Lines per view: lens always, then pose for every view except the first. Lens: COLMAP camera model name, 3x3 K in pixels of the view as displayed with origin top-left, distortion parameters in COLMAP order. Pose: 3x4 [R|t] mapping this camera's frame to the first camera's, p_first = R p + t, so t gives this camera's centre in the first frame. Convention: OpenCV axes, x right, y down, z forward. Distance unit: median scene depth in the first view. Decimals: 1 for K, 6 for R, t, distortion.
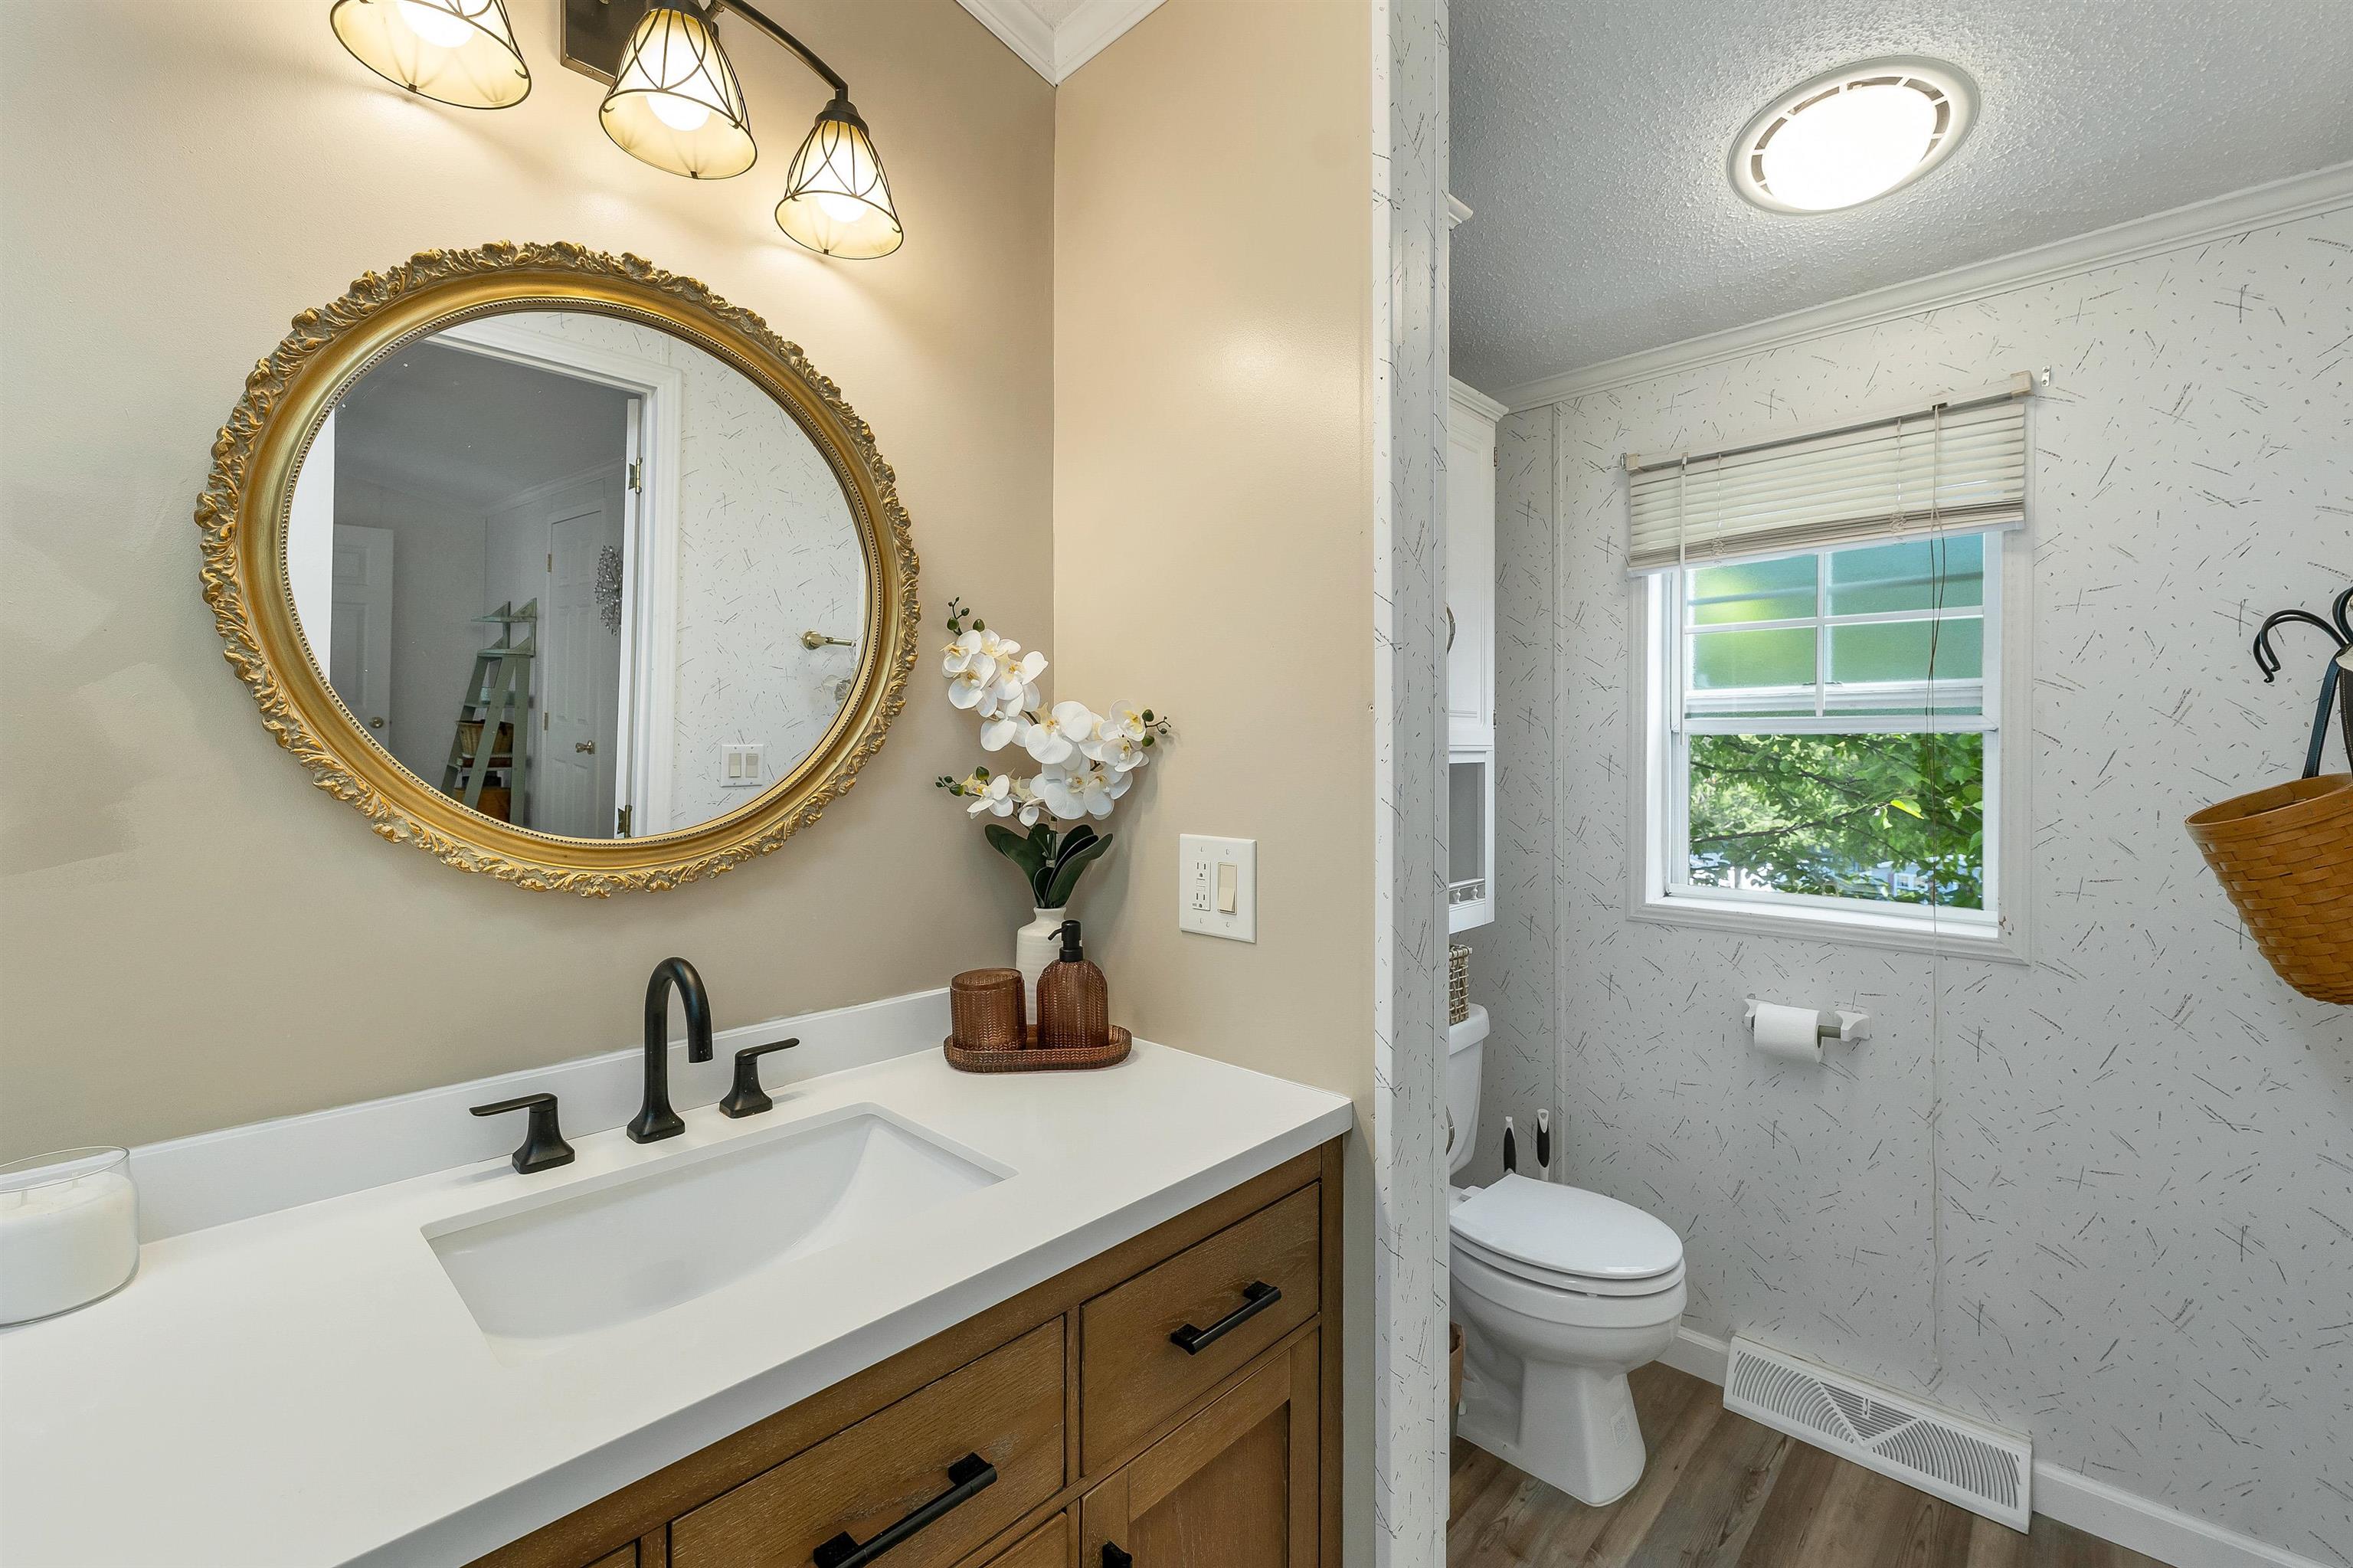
lens RADIAL K [[976.8, 0, 1152.9], [0, 976.8, 735.5], [0, 0, 1]] dist [0.001287, 0.000197]
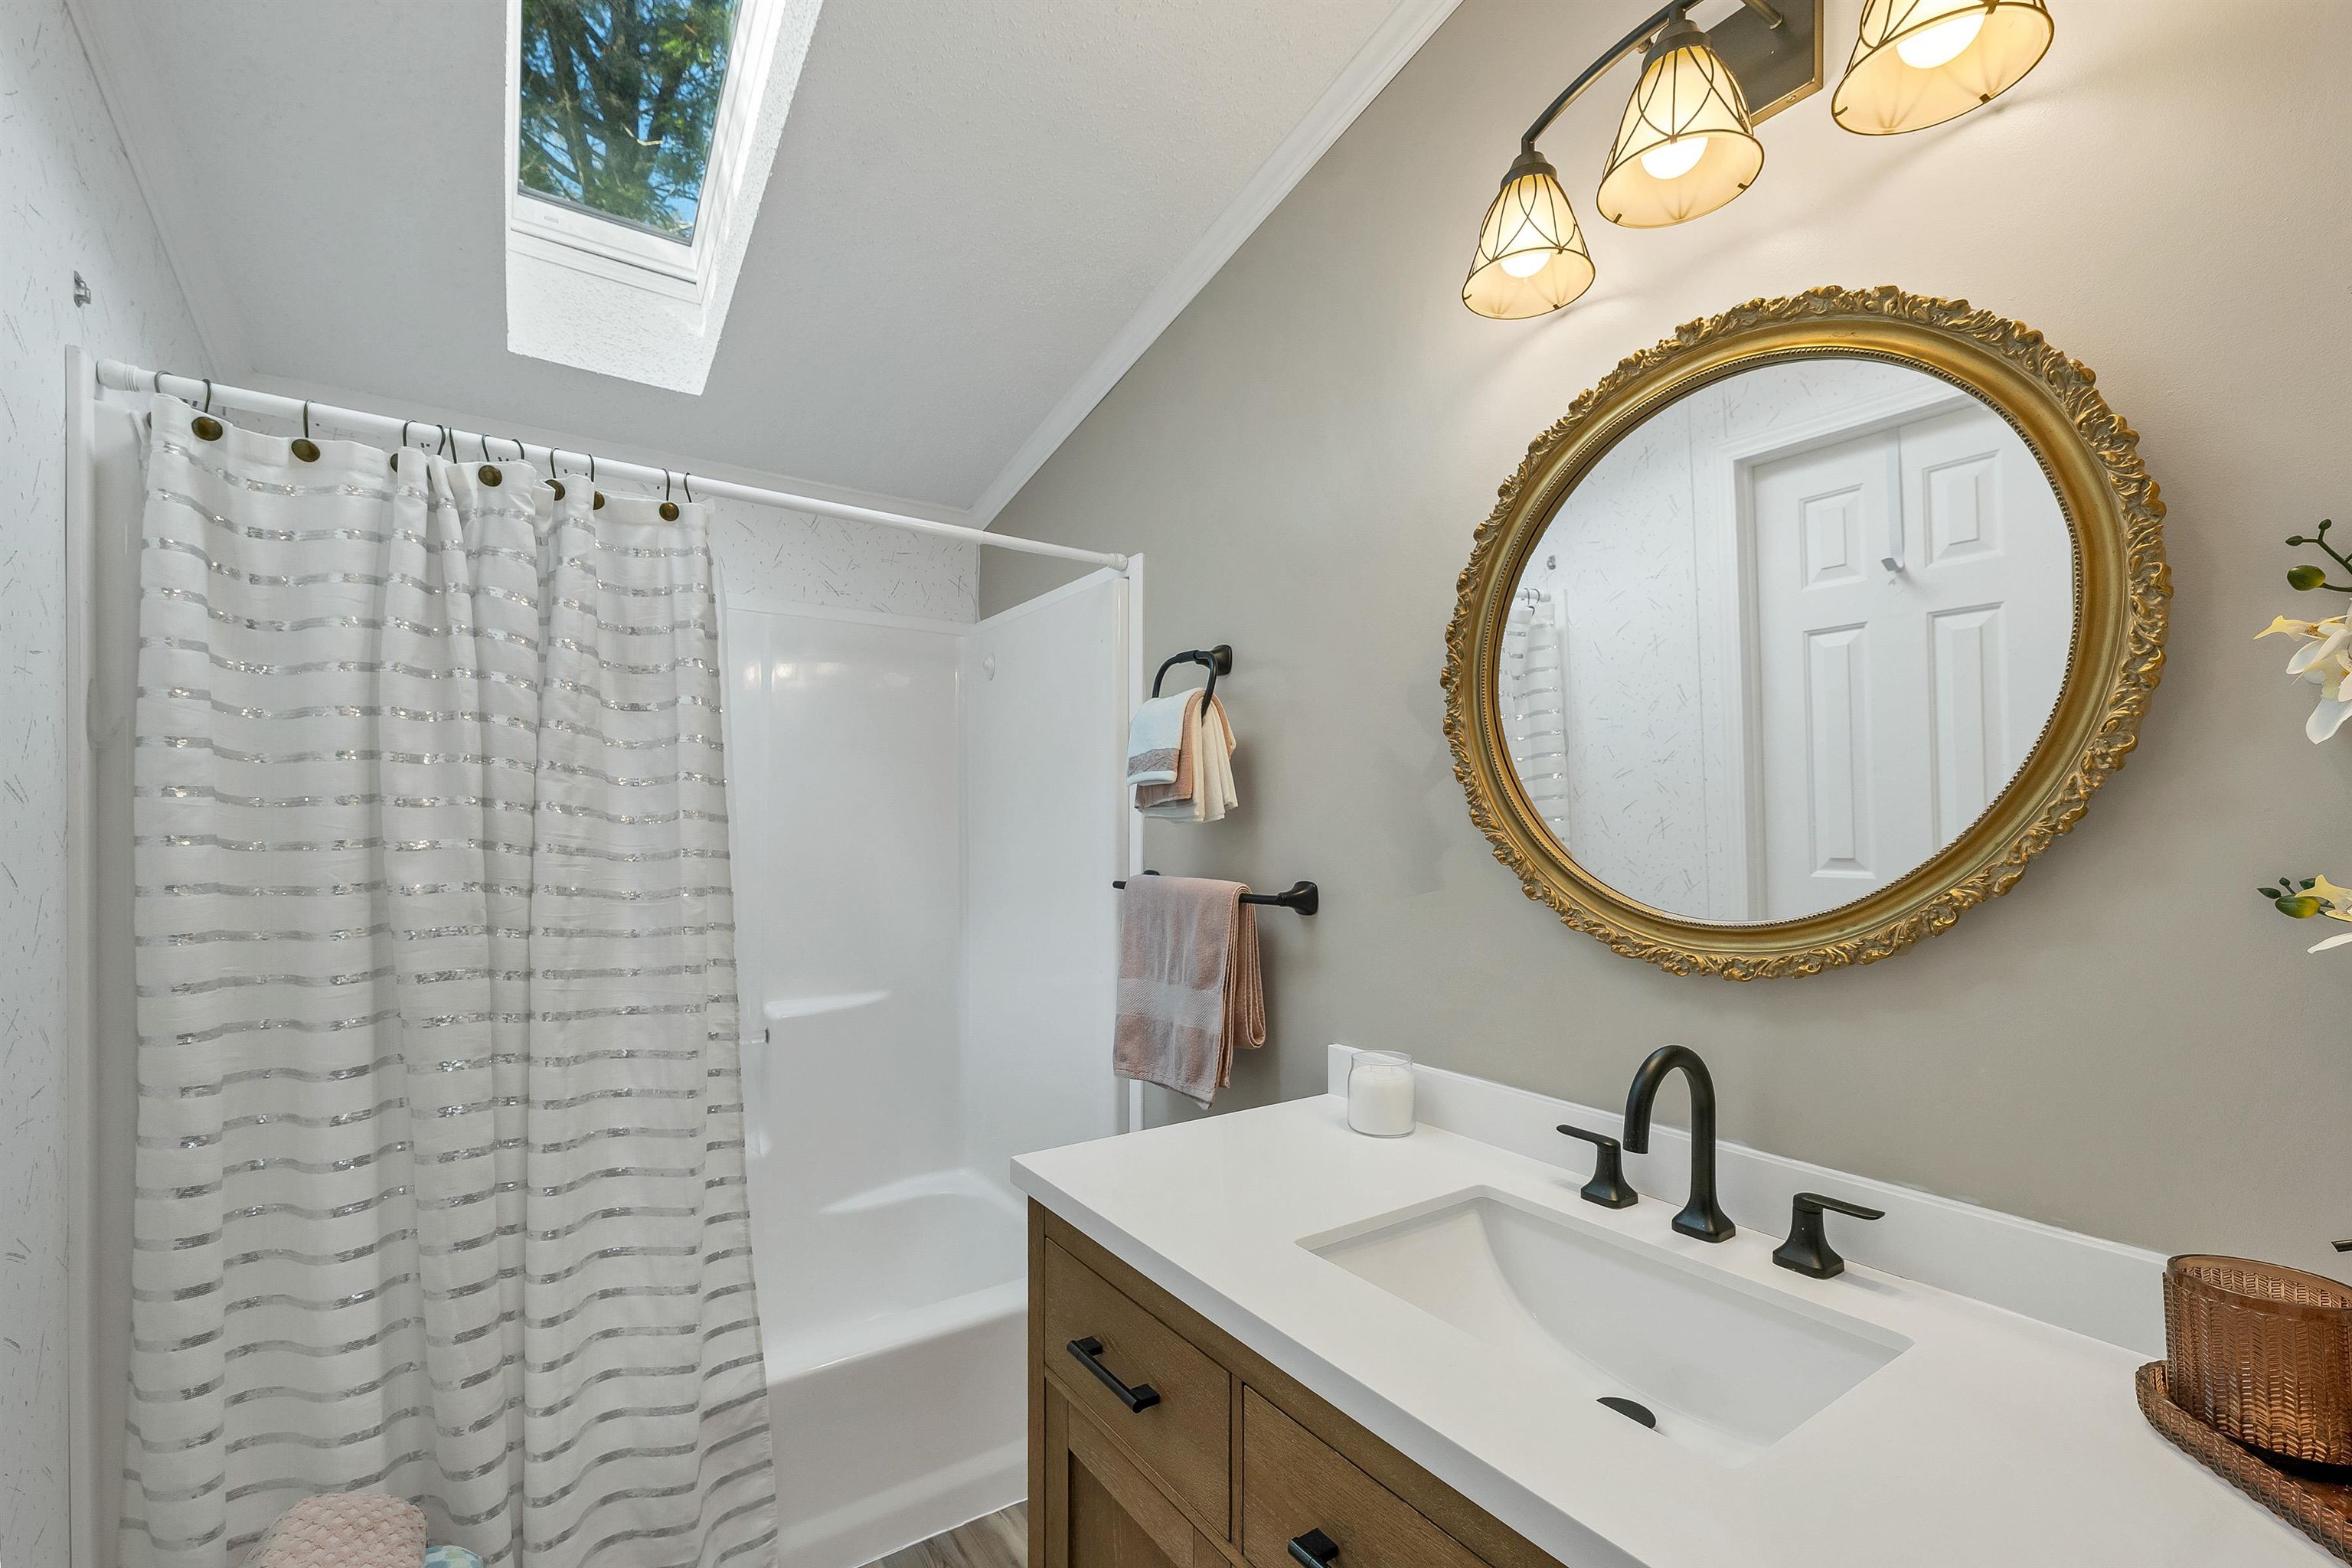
lens RADIAL K [[979.6, 0, 1168.6], [0, 979.6, 800.2], [0, 0, 1]] dist [0.000323, 0.000071]
pose [[-0.193241, -0.025144, -0.980829, 0.516231], [0.020726, 0.999344, -0.029702, 0.005059], [0.980932, -0.026068, -0.192593, 0.660881]]
